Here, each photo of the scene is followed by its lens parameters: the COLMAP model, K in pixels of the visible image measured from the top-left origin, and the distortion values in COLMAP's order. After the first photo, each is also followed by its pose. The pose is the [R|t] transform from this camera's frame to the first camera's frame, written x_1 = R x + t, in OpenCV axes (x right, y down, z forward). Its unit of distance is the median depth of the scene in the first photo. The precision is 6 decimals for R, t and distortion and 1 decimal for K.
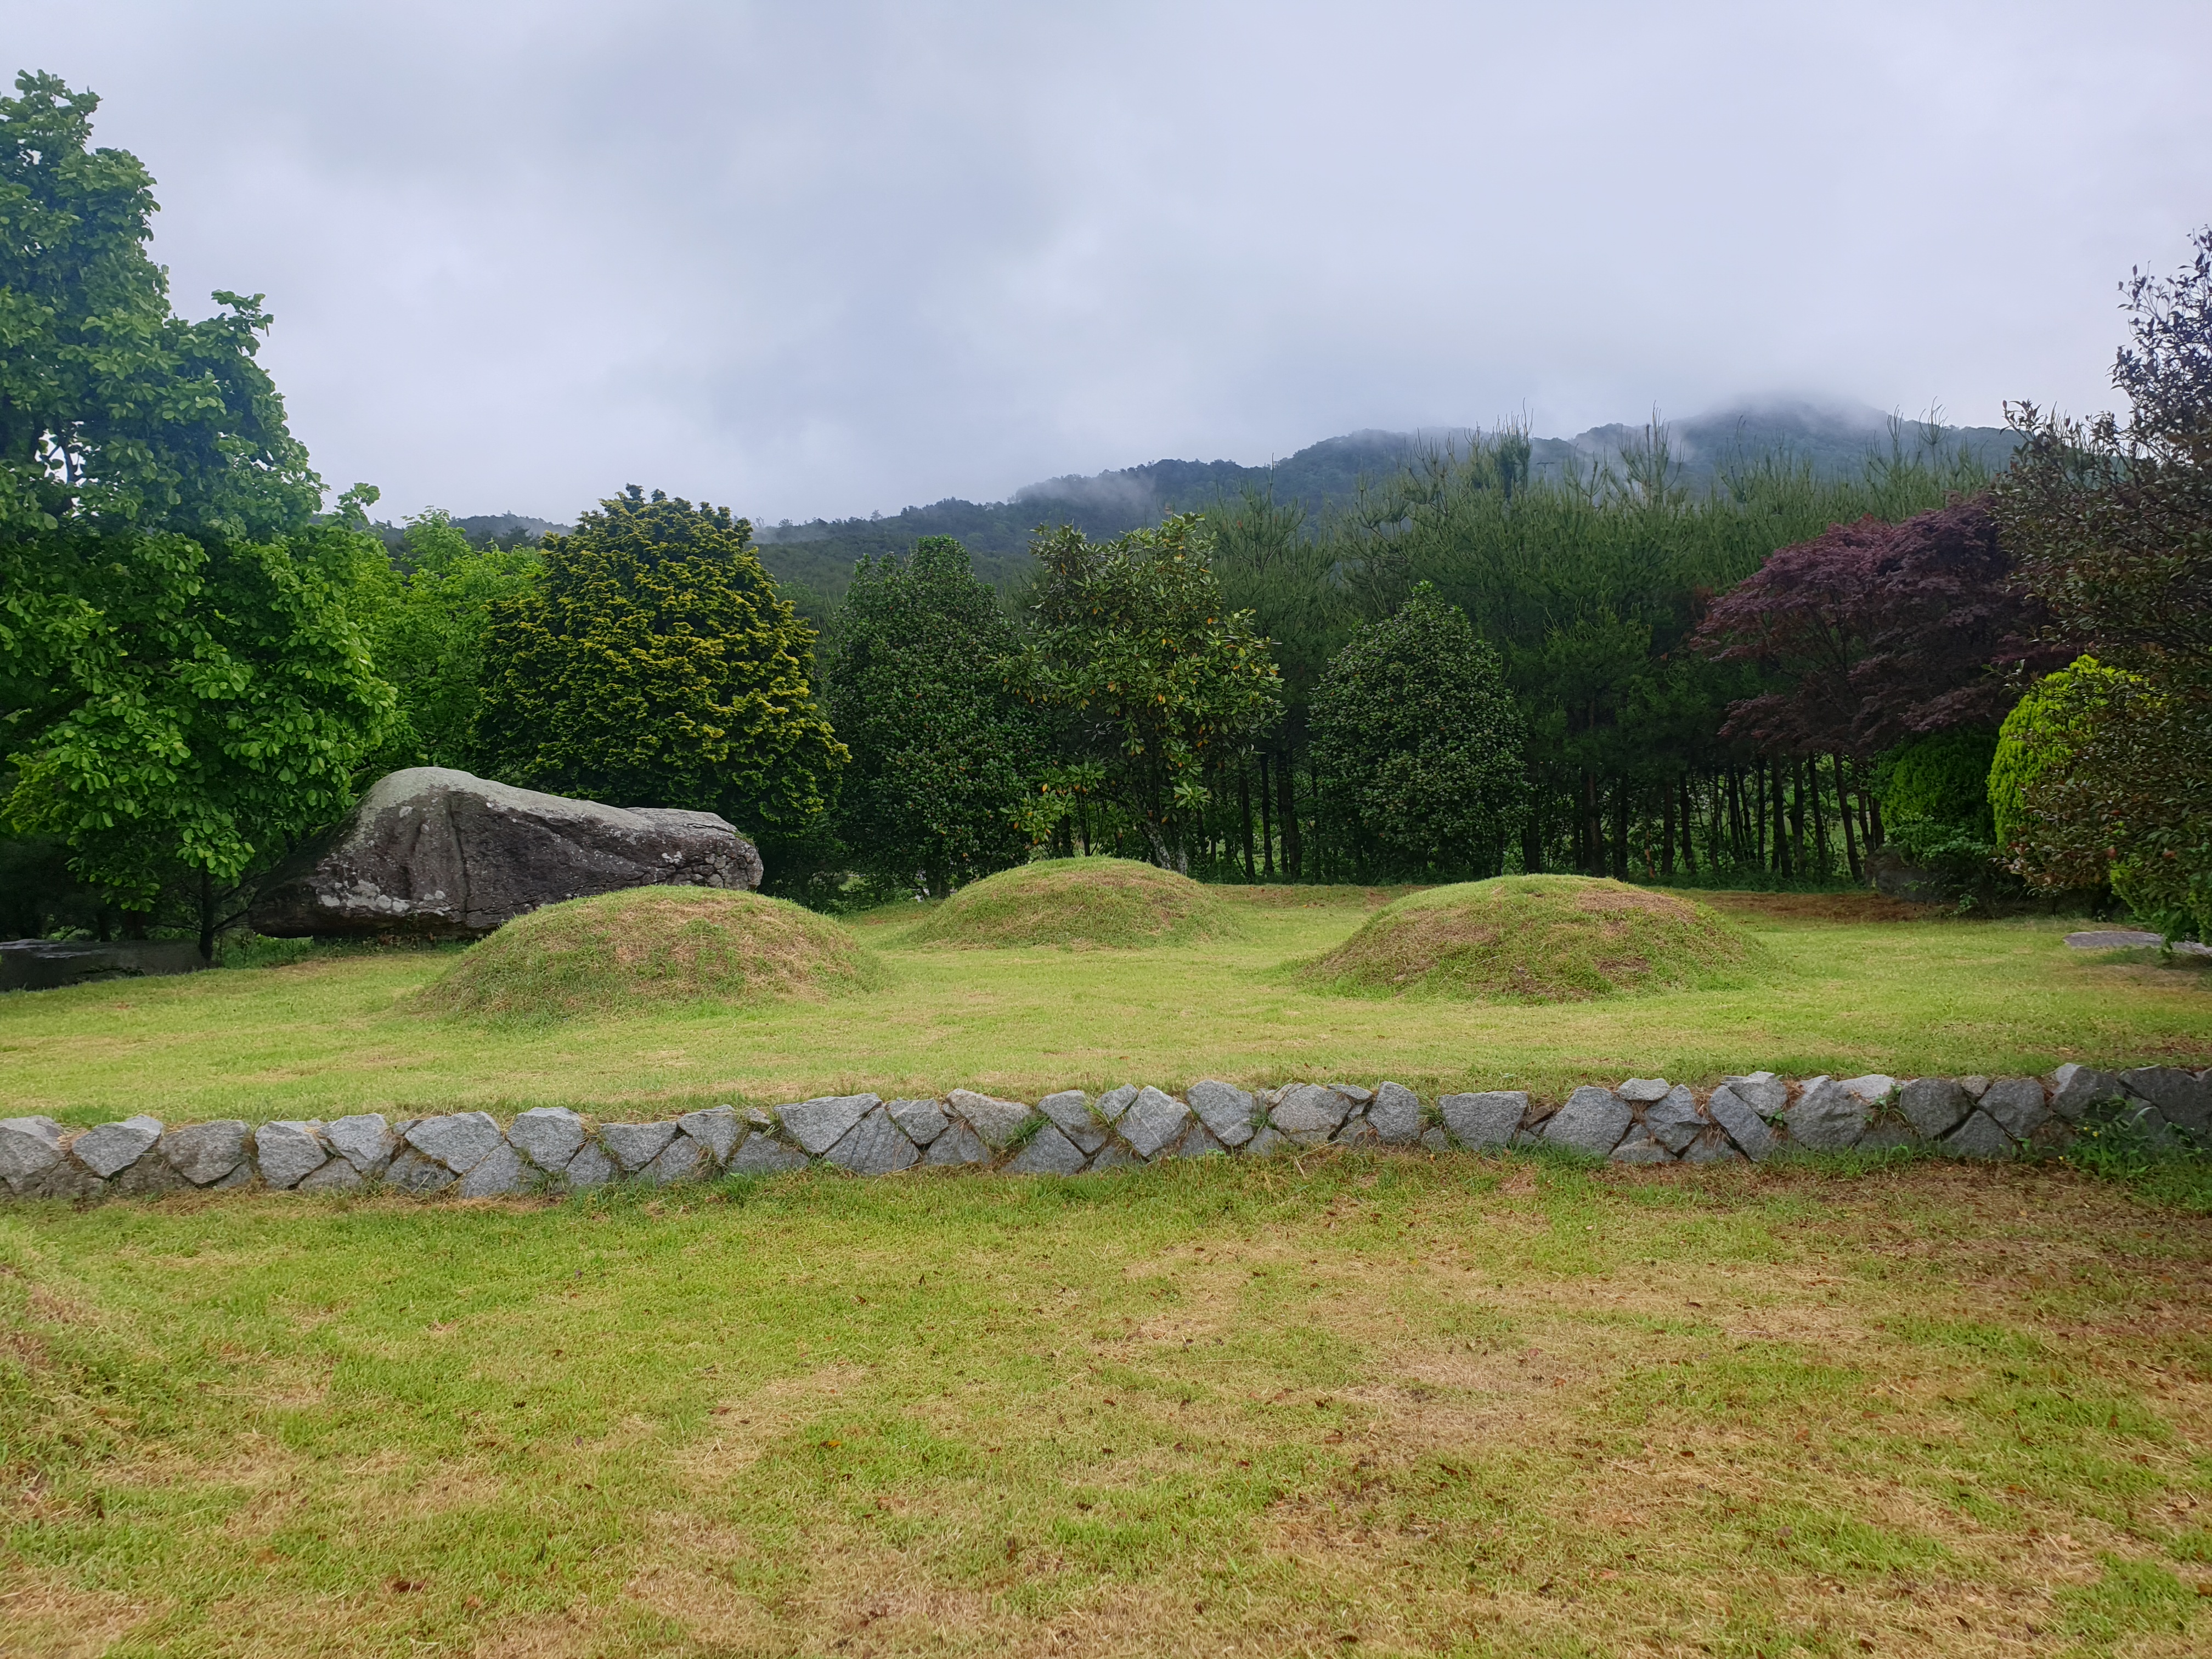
lens RADIAL K [[1628.2, 0, 1099.6], [0, 1628.2, 866.8], [0, 0, 1]] dist [0.073599, -0.209235]
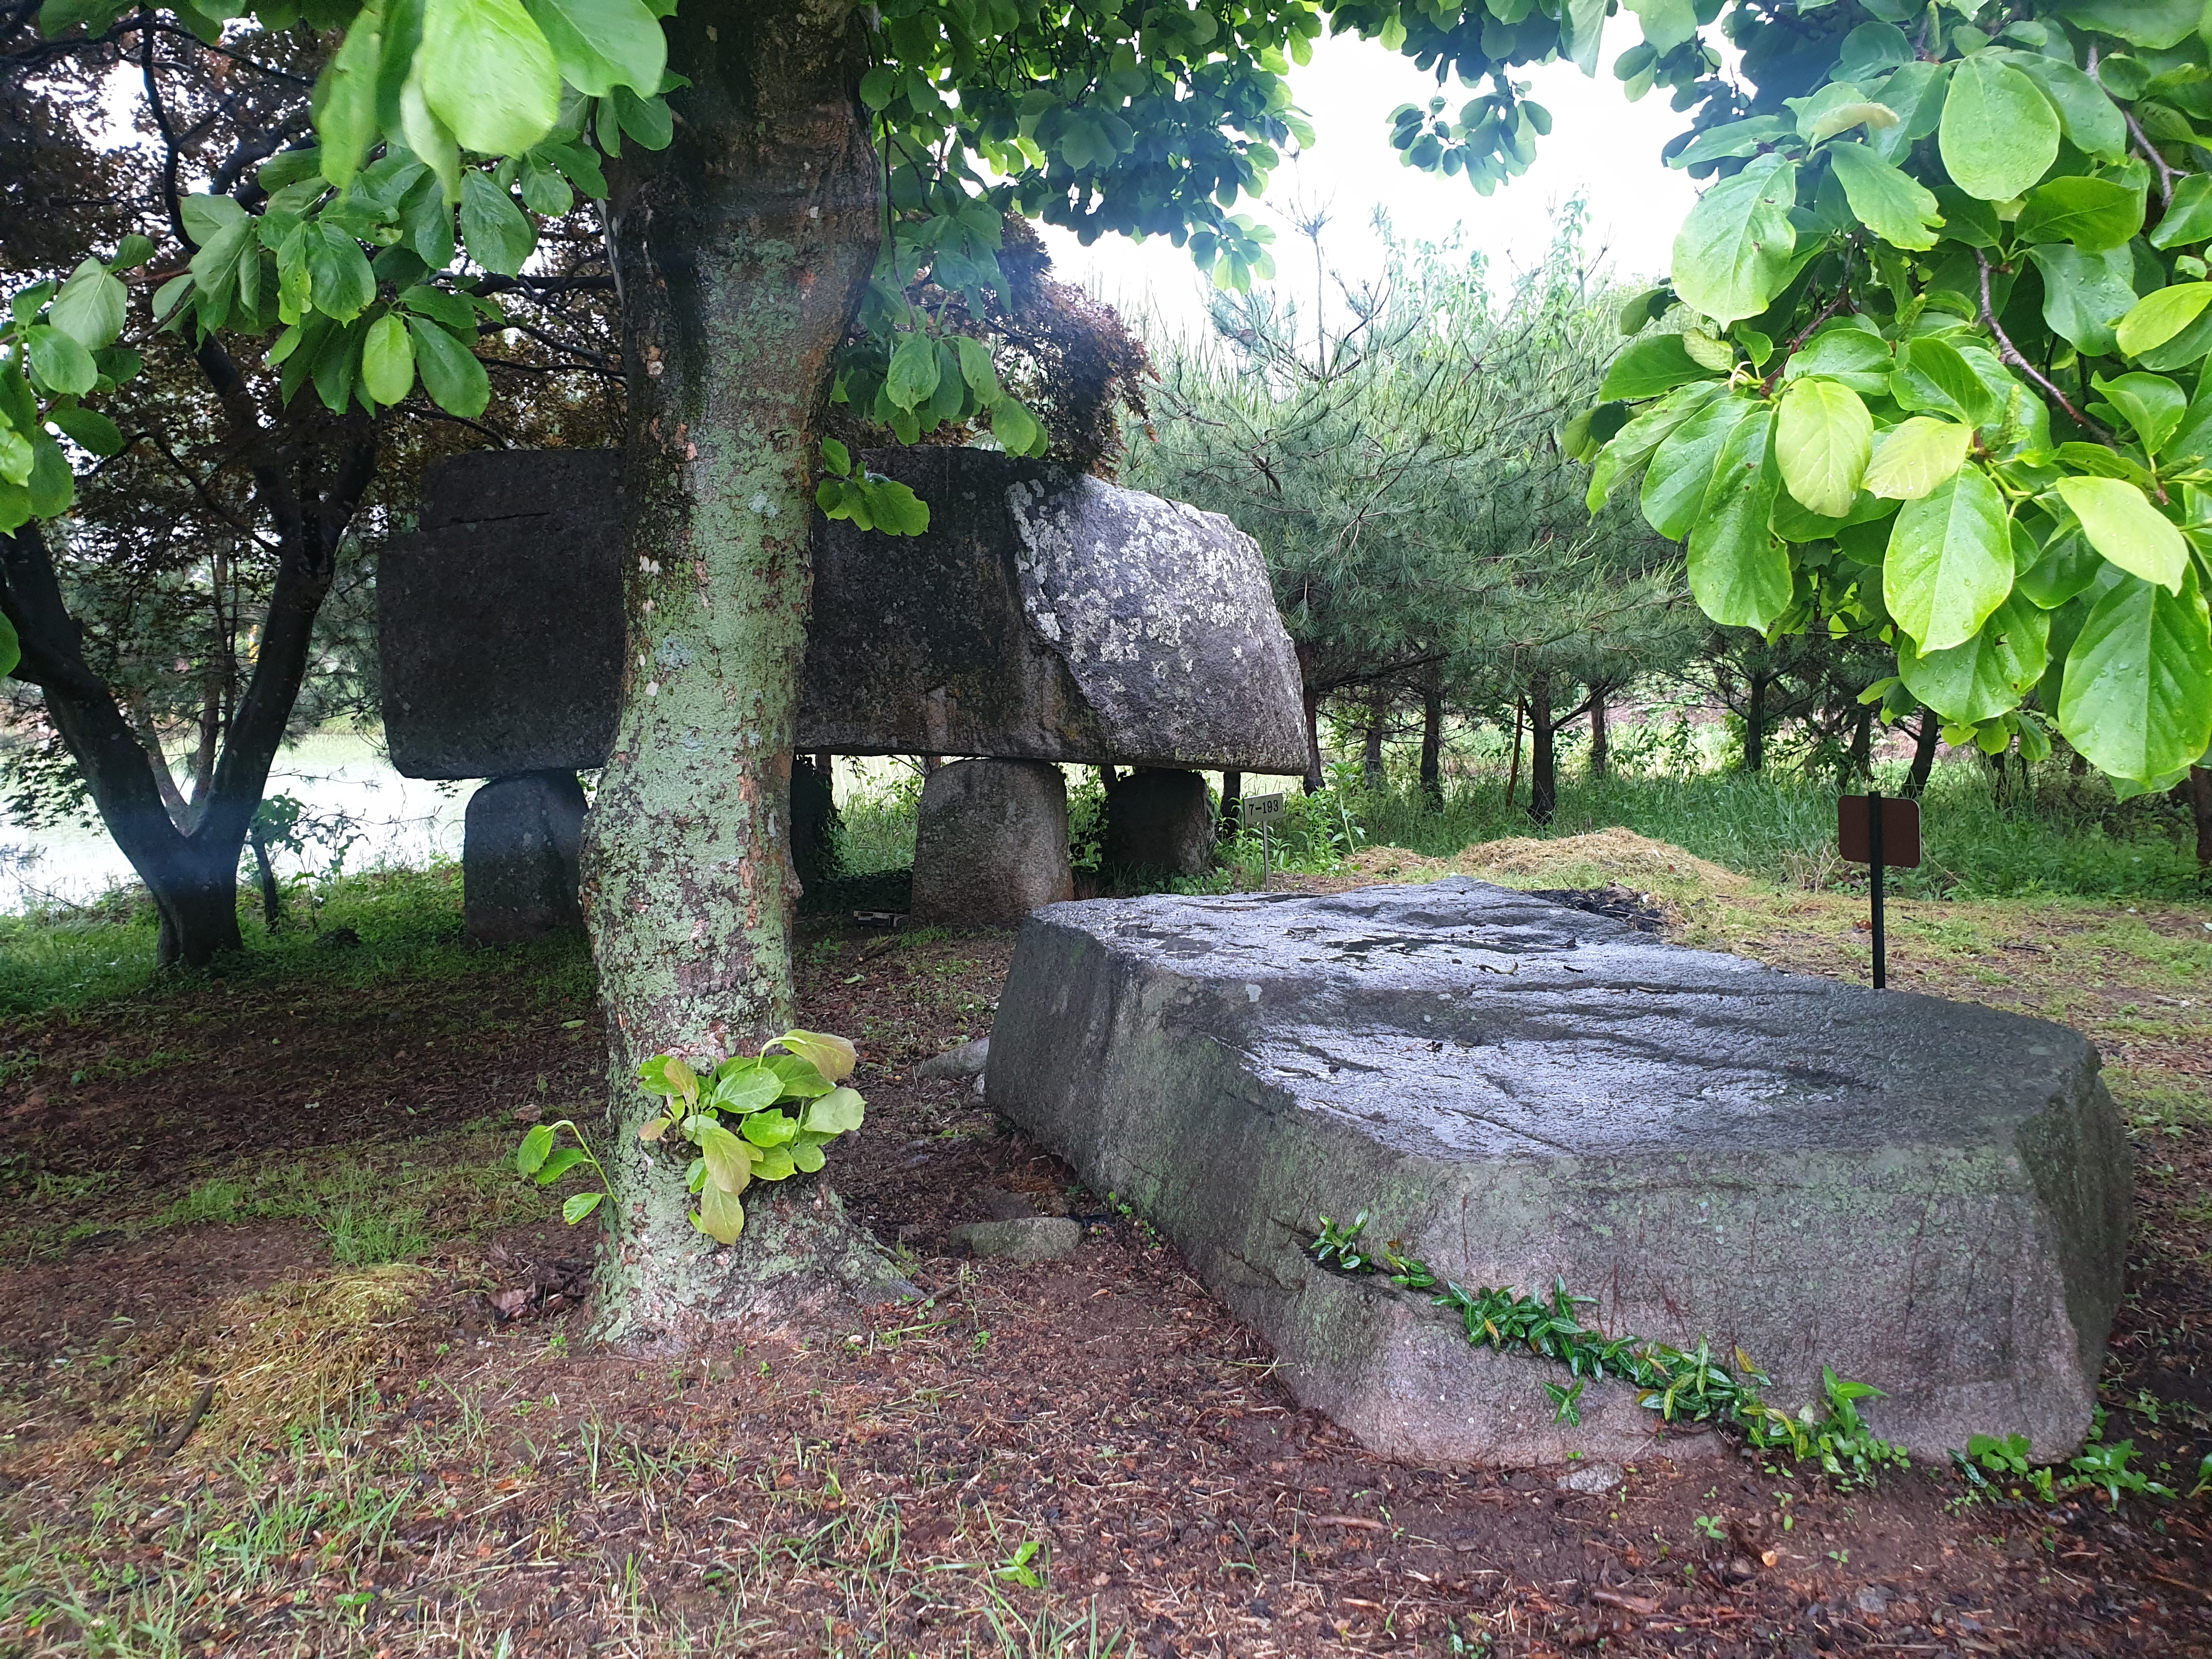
lens RADIAL K [[1628.2, 0, 1099.6], [0, 1628.2, 866.8], [0, 0, 1]] dist [0.073599, -0.209235]
pose [[0.383774, 0.146966, -0.911657, -0.364265], [0.003976, 0.986982, 0.160783, 0.000238], [0.923418, -0.065330, 0.378194, 0.691407]]
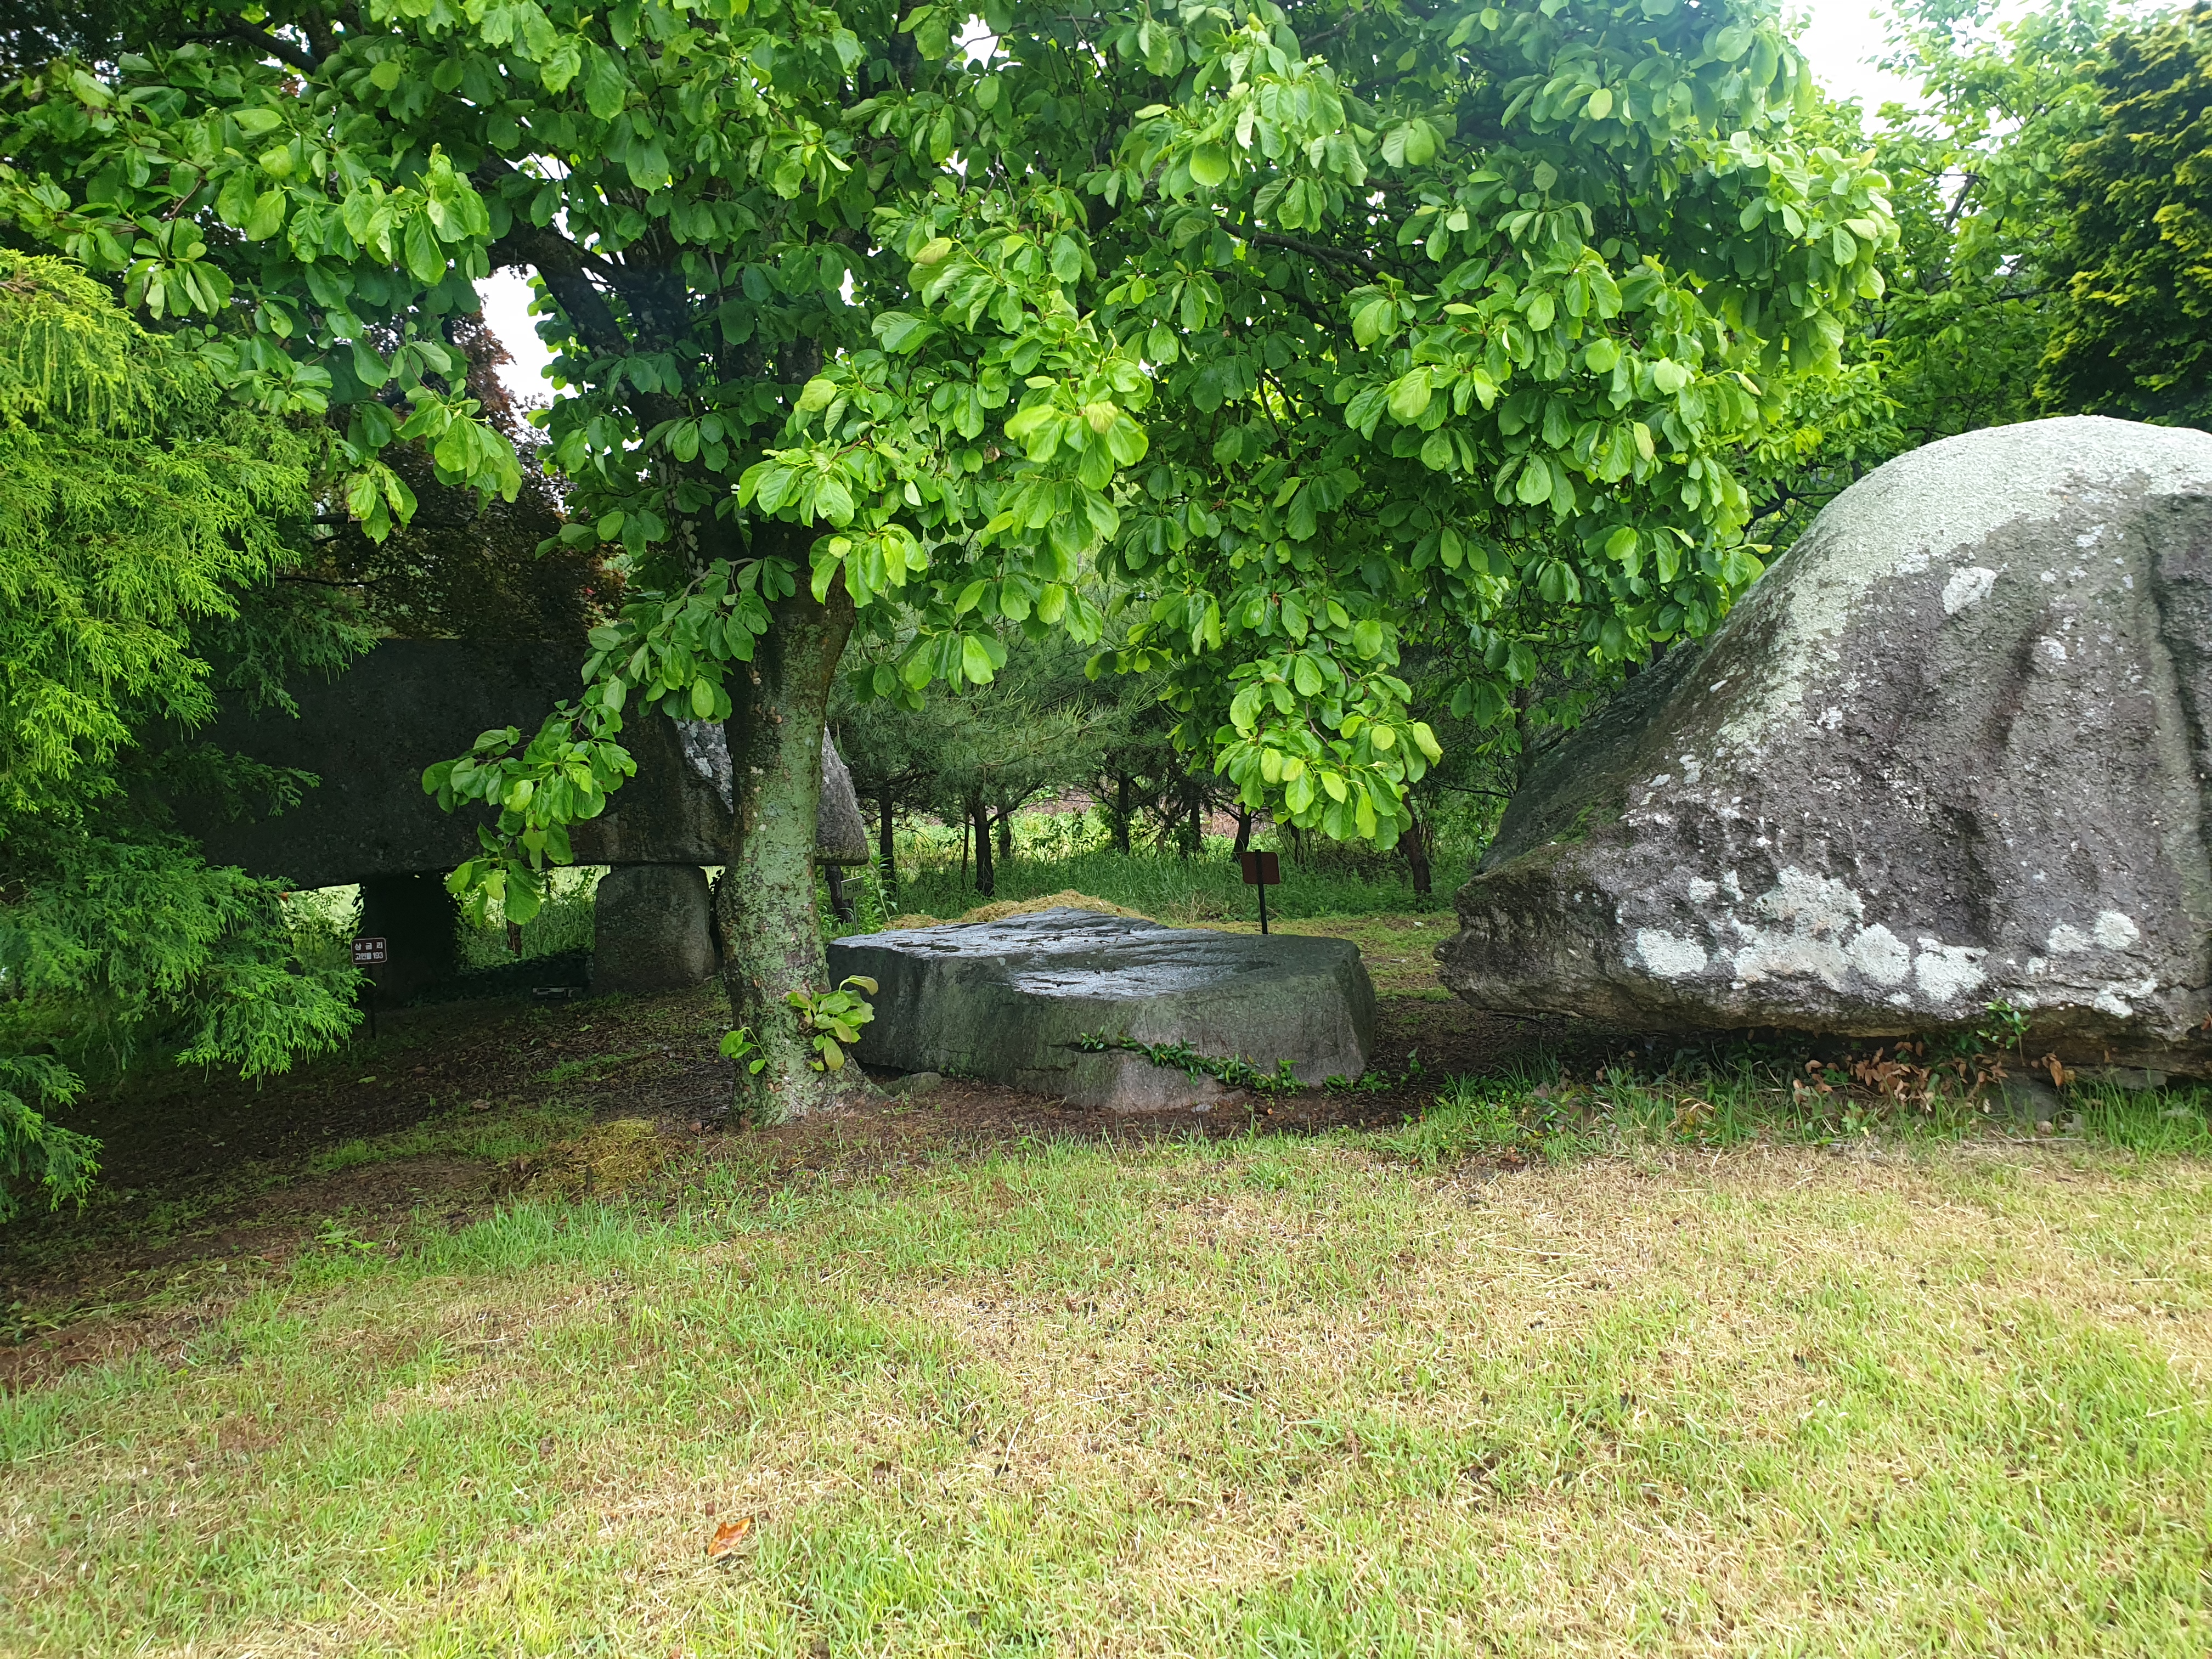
lens RADIAL K [[1660.3, 0, 1106.0], [0, 1660.3, 829.5], [0, 0, 1]] dist [-0.004920, 0.055206]
pose [[0.707152, 0.045244, -0.705612, -0.252534], [0.020096, 0.996261, 0.084020, -0.015816], [0.706775, -0.073595, 0.703599, 0.545797]]
